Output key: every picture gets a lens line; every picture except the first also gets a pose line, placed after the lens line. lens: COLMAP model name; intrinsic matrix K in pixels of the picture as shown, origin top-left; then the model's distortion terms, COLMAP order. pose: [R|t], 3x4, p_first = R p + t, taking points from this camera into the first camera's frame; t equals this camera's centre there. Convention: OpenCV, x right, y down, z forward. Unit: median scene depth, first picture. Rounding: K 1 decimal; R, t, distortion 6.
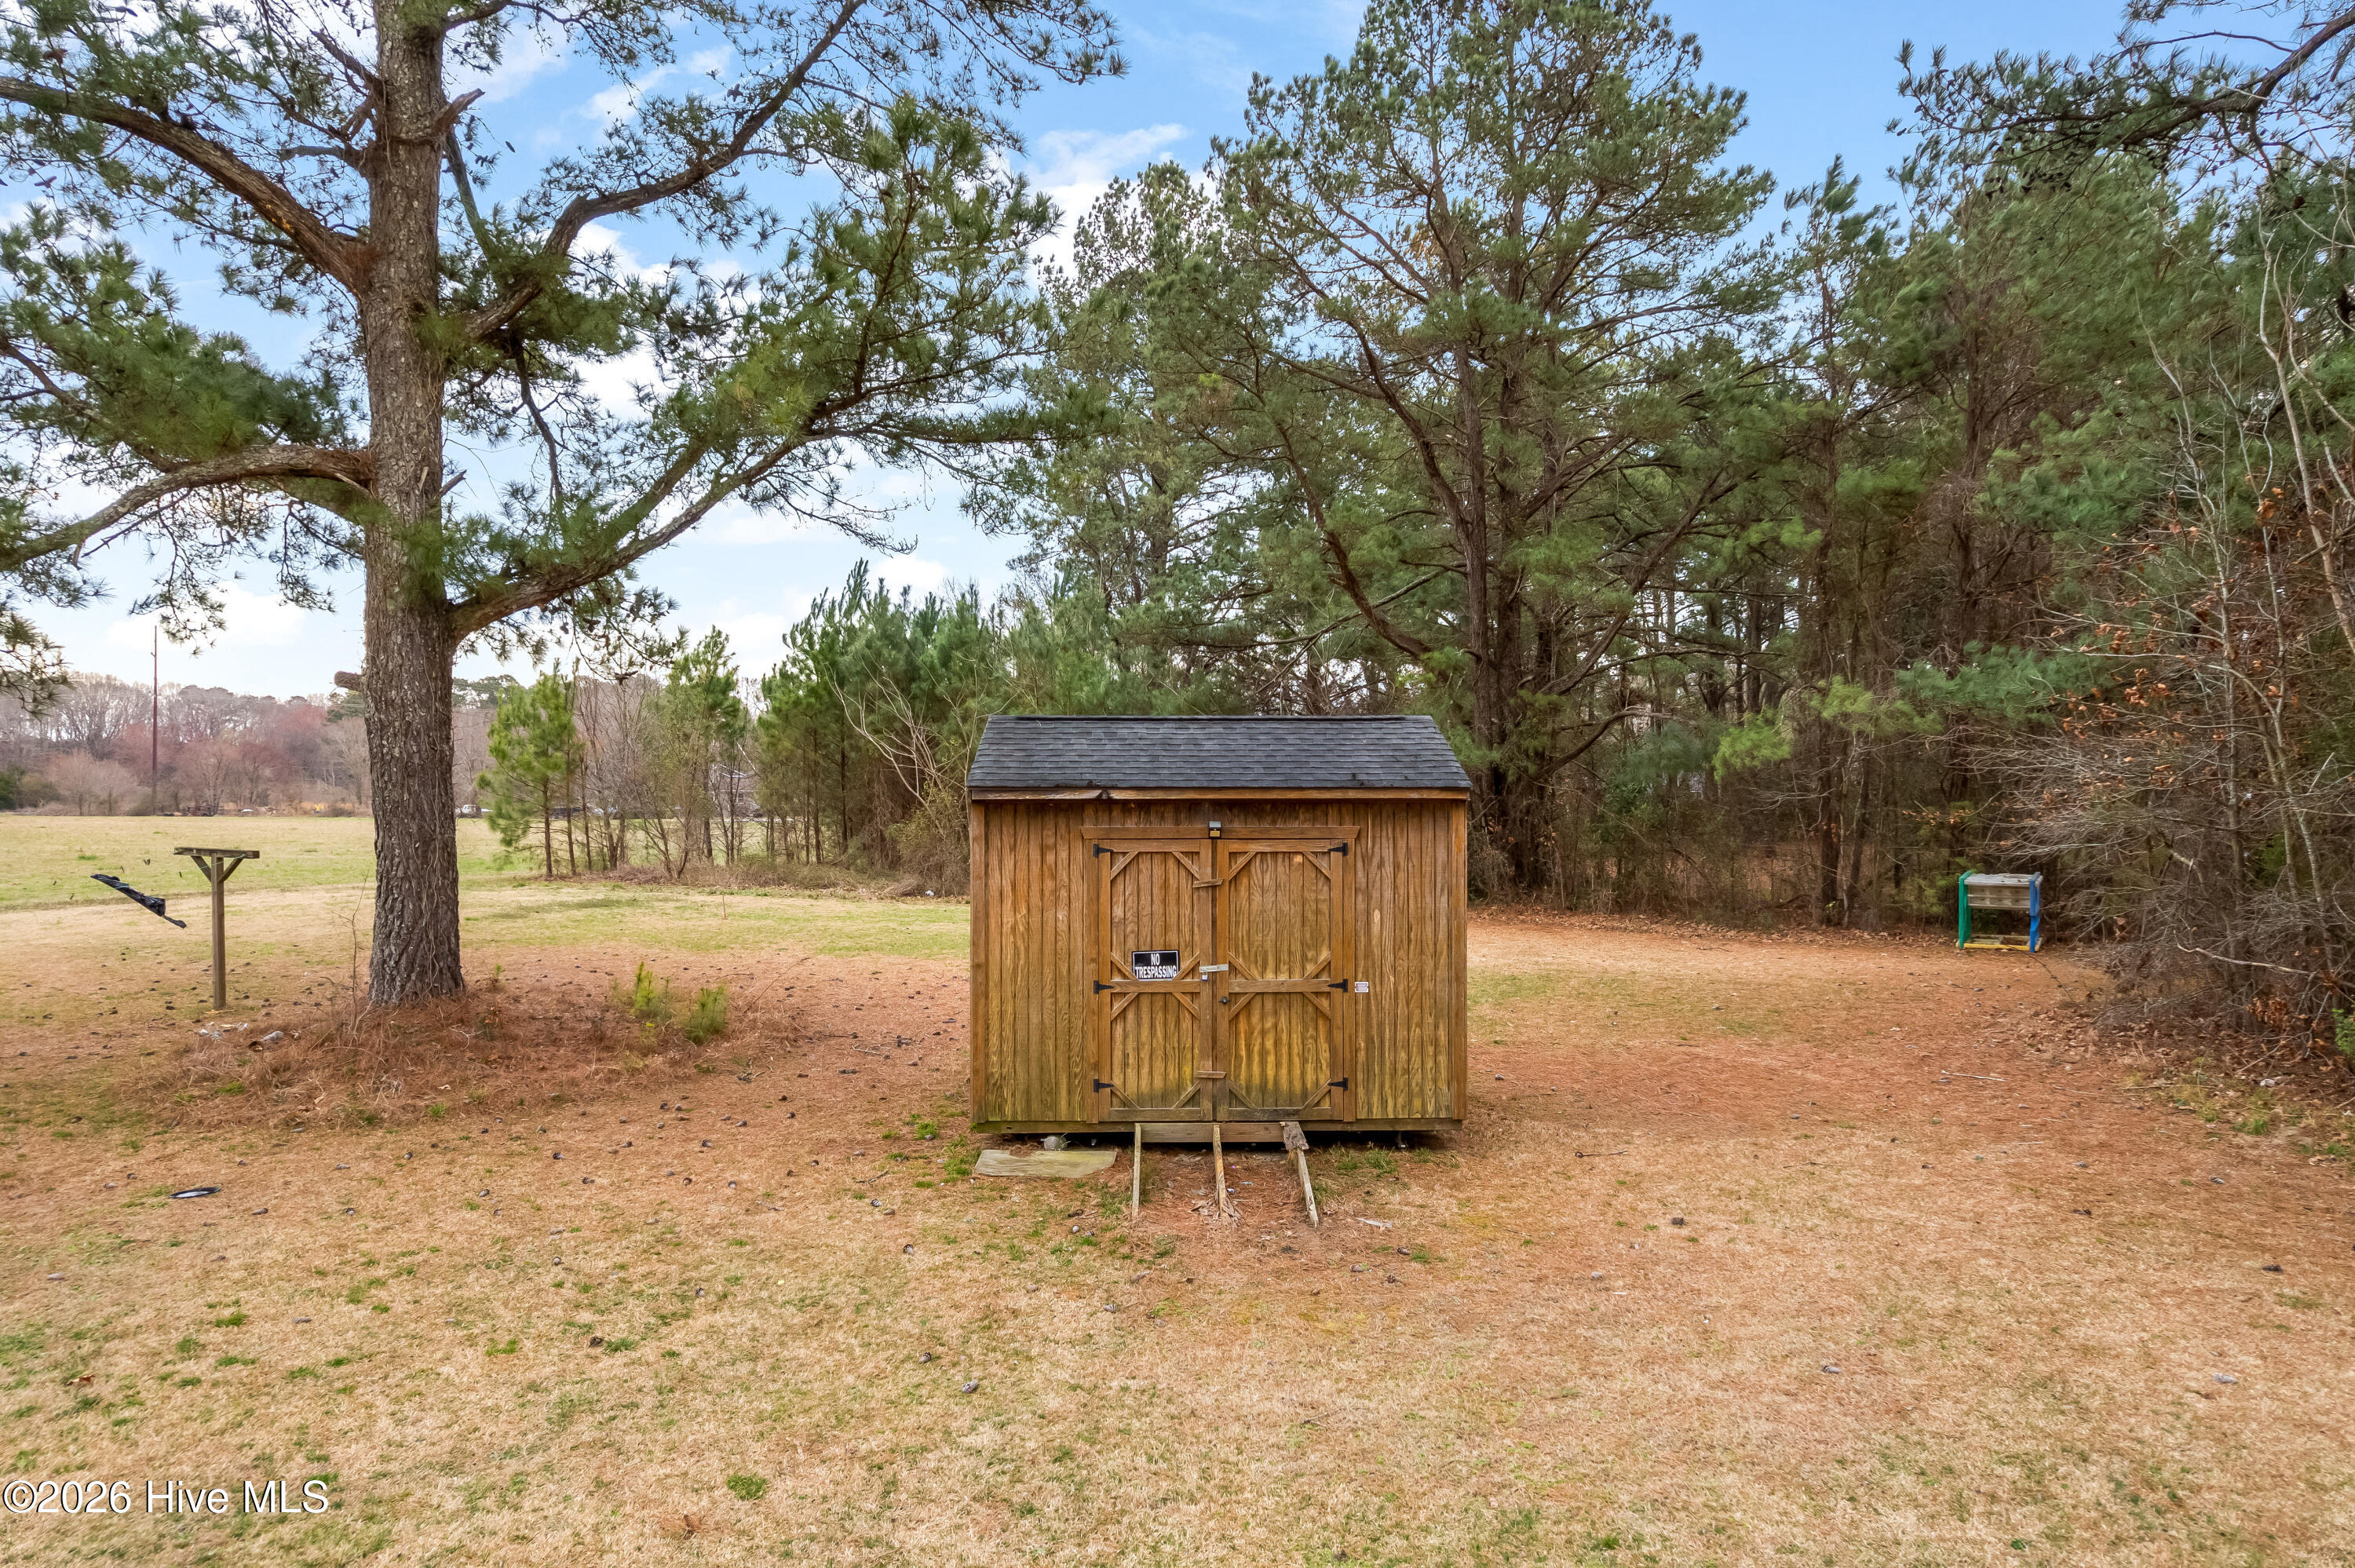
lens RADIAL K [[1507.4, 0, 1174.8], [0, 1507.4, 788.1], [0, 0, 1]] dist [-0.030516, 0.000538]
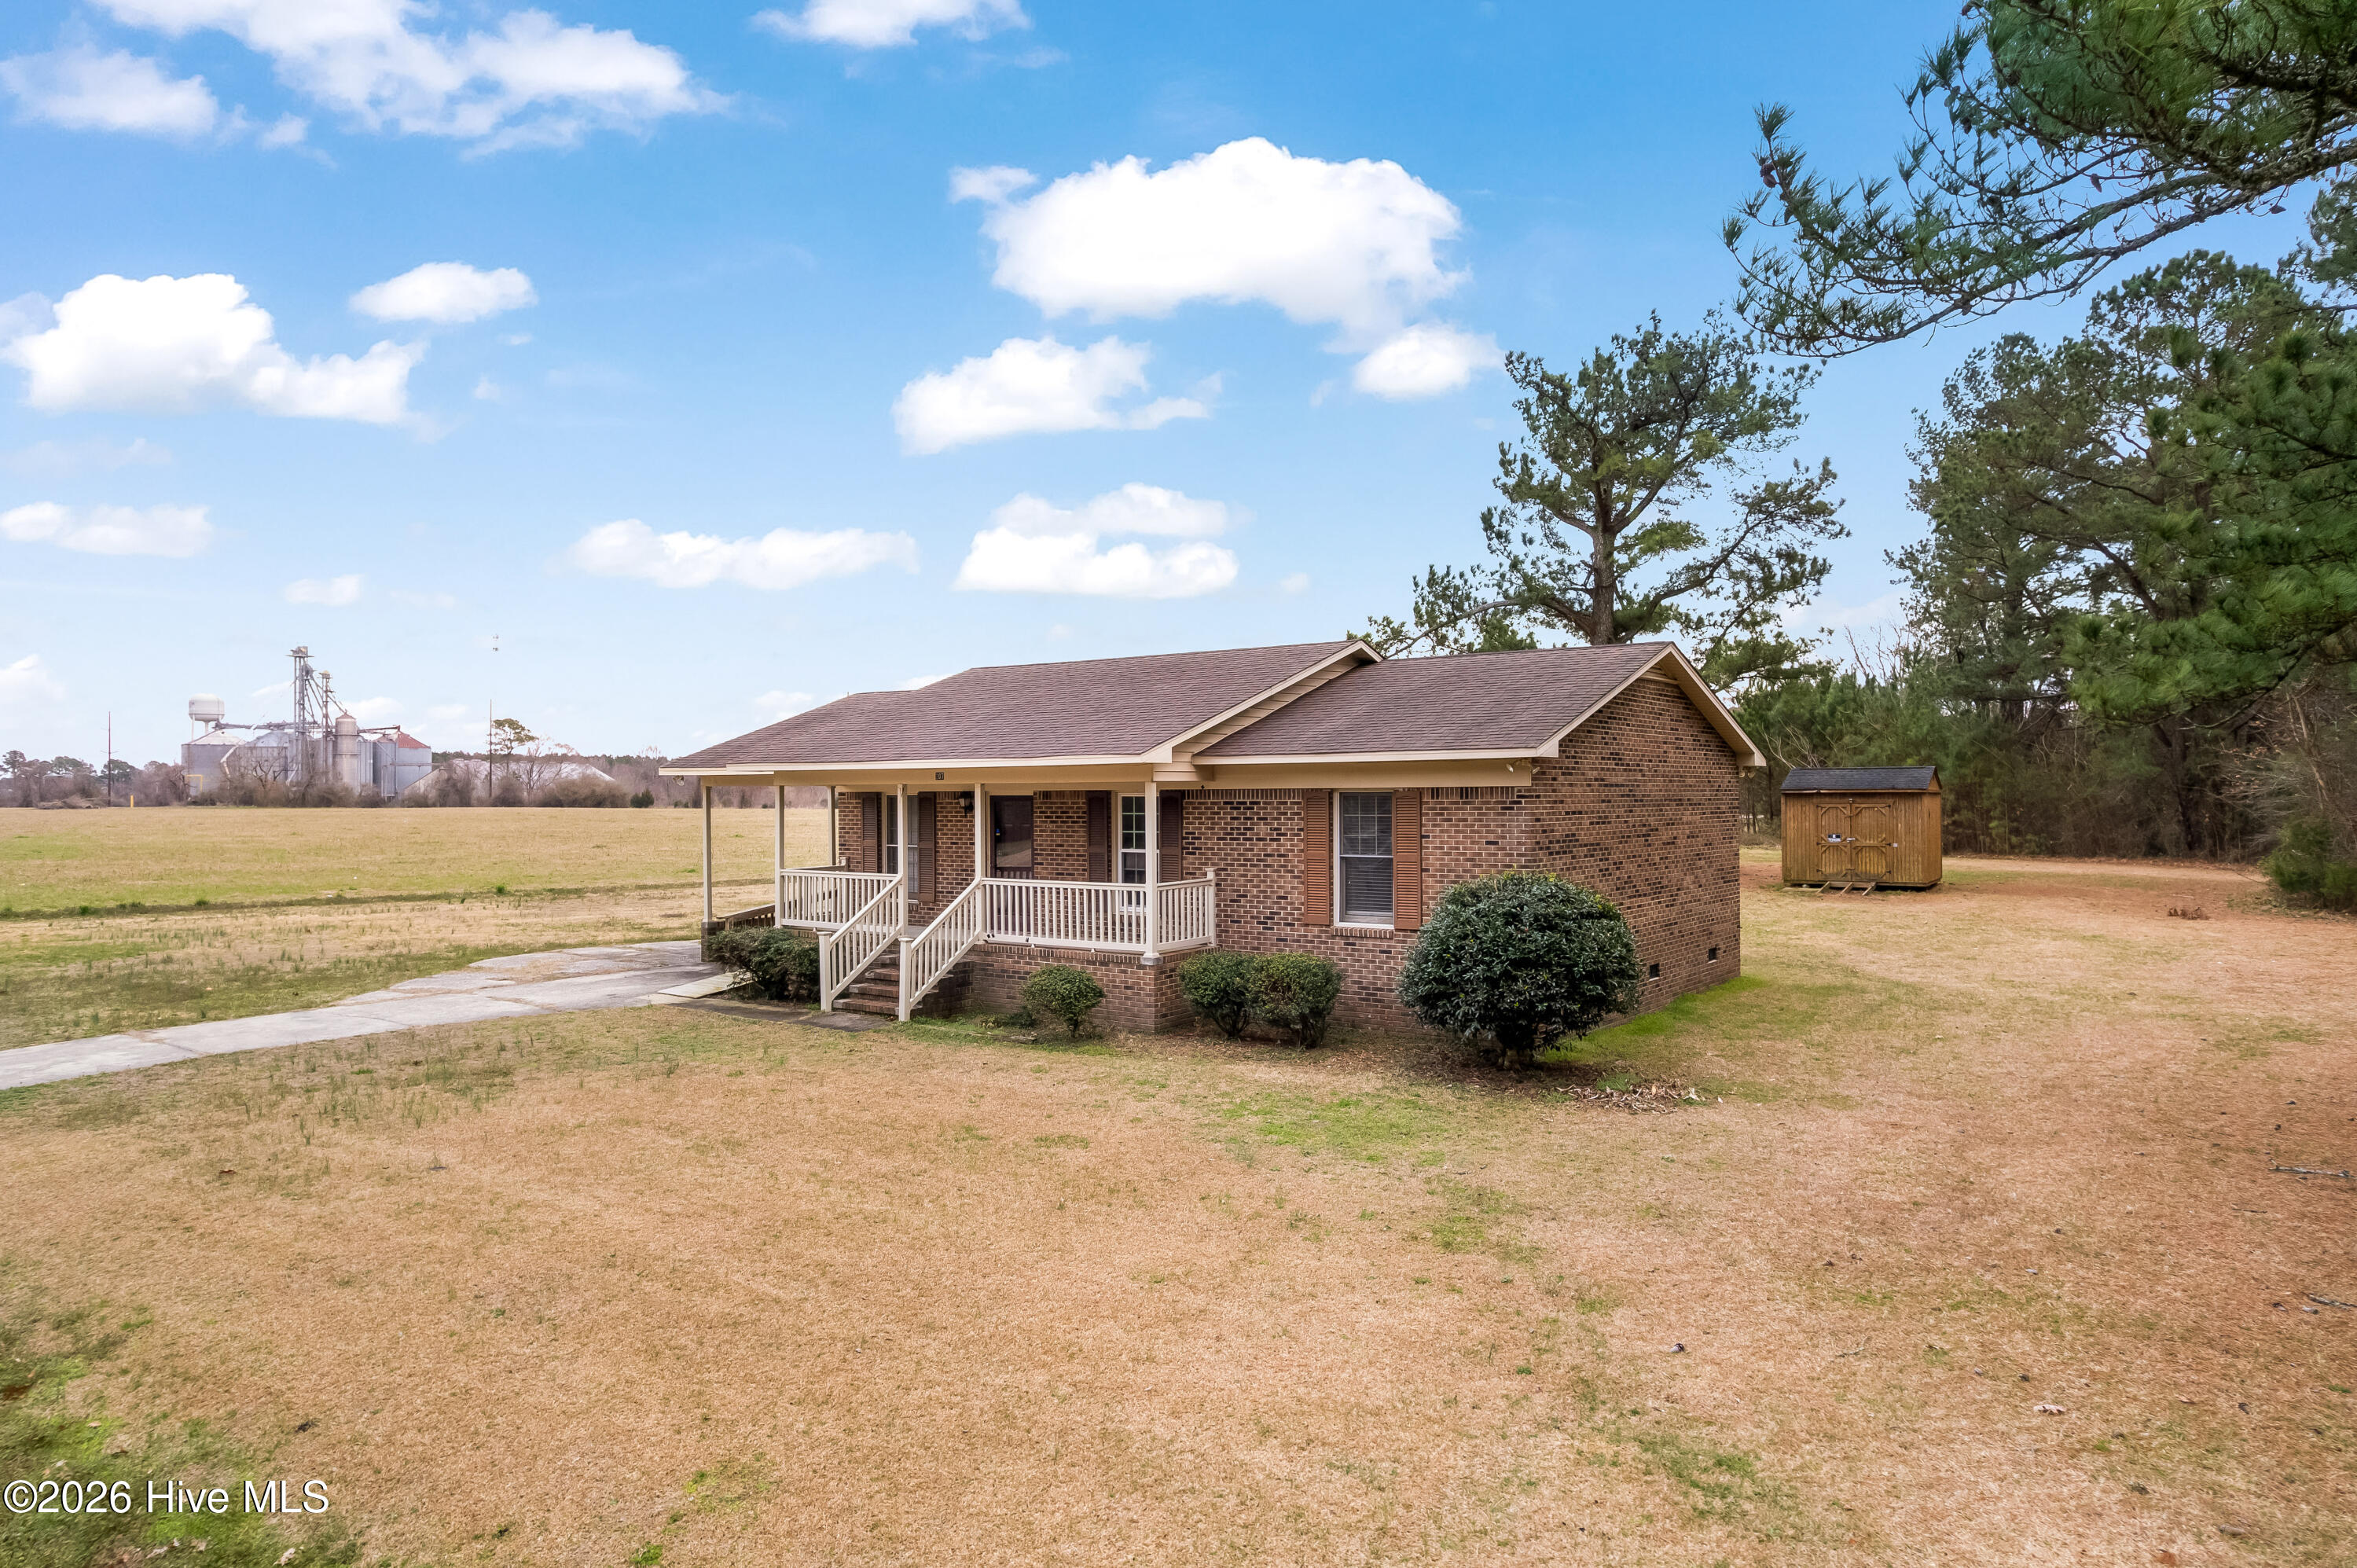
lens RADIAL K [[1508.9, 0, 1176.4], [0, 1508.9, 789.7], [0, 0, 1]] dist [-0.030516, 0.000538]
pose [[0.816697, -0.008870, -0.576998, 0.780976], [0.009512, 0.999953, -0.001910, -0.008347], [0.576988, -0.003928, 0.816743, -2.877898]]
